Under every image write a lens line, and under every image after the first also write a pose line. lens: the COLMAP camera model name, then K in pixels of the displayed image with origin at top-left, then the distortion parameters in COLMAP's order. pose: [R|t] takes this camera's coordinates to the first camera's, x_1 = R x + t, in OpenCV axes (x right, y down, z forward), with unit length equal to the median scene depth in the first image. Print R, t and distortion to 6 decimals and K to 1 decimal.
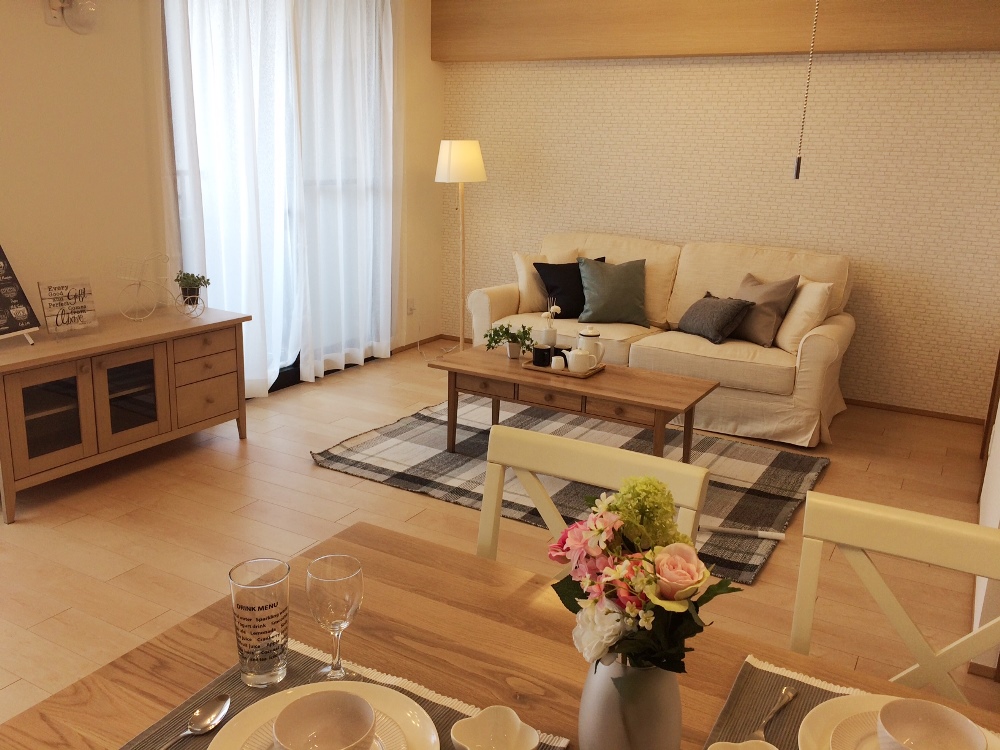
lens RADIAL K [[863.5, 0, 500.0], [0, 863.5, 375.0], [0, 0, 1]] dist [0.041755, -0.009221]
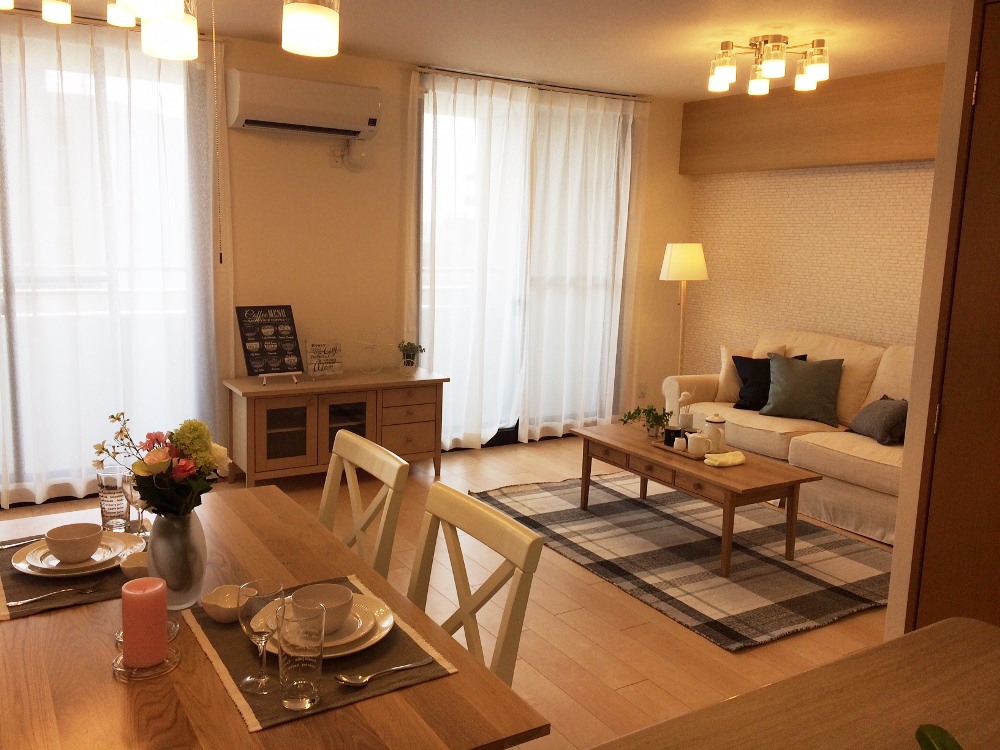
lens RADIAL K [[863.5, 0, 500.0], [0, 863.5, 375.0], [0, 0, 1]] dist [0.041755, -0.009221]
pose [[0.876562, 0.073483, -0.475646, 0.324908], [-0.127963, 0.988288, -0.083138, 0.019711], [0.463966, 0.133741, 0.875699, -0.063486]]
